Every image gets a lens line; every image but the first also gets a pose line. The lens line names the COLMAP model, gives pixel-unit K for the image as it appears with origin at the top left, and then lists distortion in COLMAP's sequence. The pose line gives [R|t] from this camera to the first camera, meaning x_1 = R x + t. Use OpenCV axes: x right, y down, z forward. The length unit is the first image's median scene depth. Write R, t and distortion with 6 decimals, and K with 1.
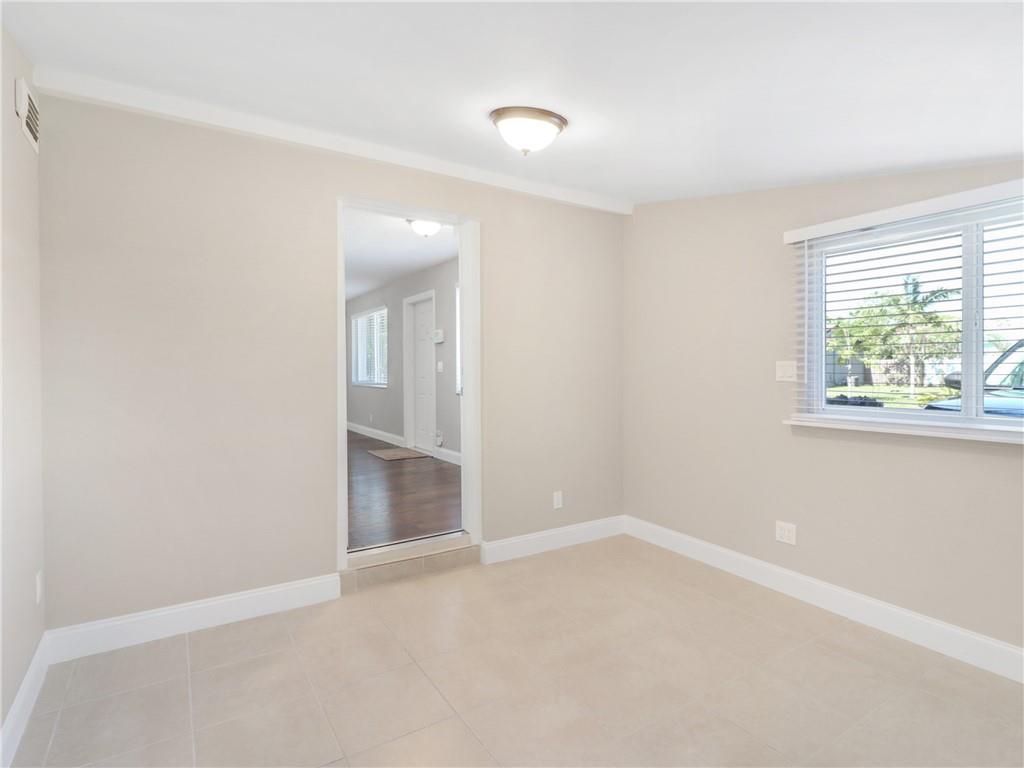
lens RADIAL K [[527.6, 0, 515.3], [0, 527.6, 379.7], [0, 0, 1]] dist [0.019600, -0.001092]
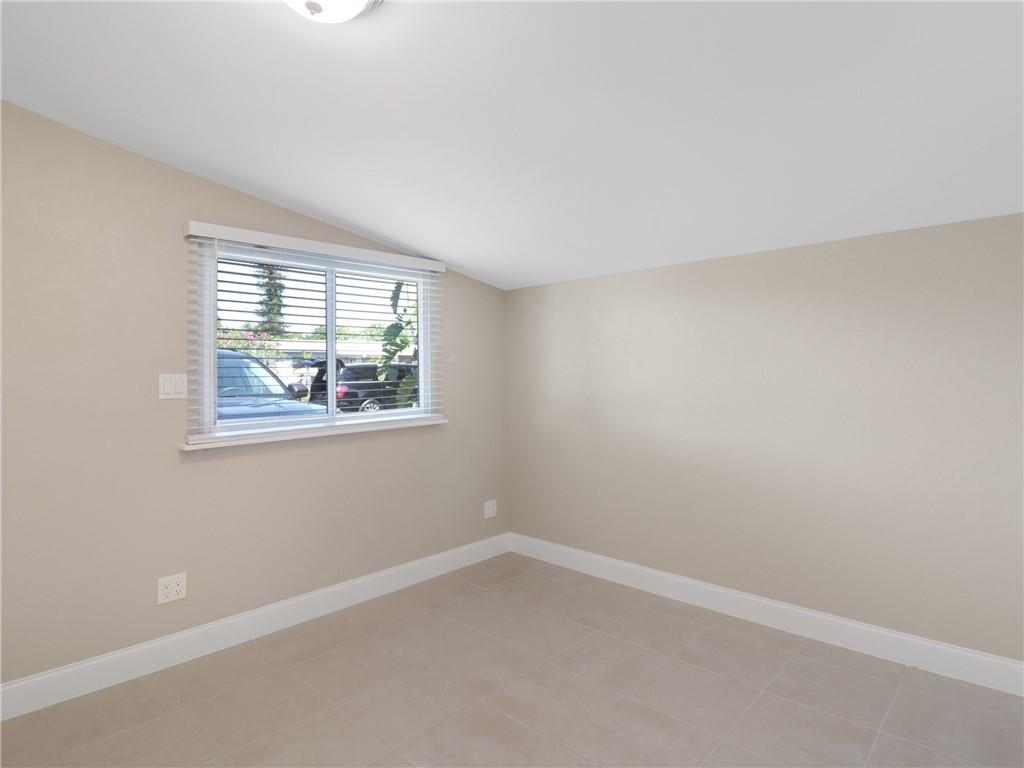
lens RADIAL K [[527.6, 0, 515.3], [0, 527.6, 379.7], [0, 0, 1]] dist [0.019600, -0.001092]
pose [[-0.179615, -0.006208, 0.983717, -0.401494], [0.041673, 0.999034, 0.013913, -0.016091], [-0.982854, 0.043493, -0.179183, 0.641197]]
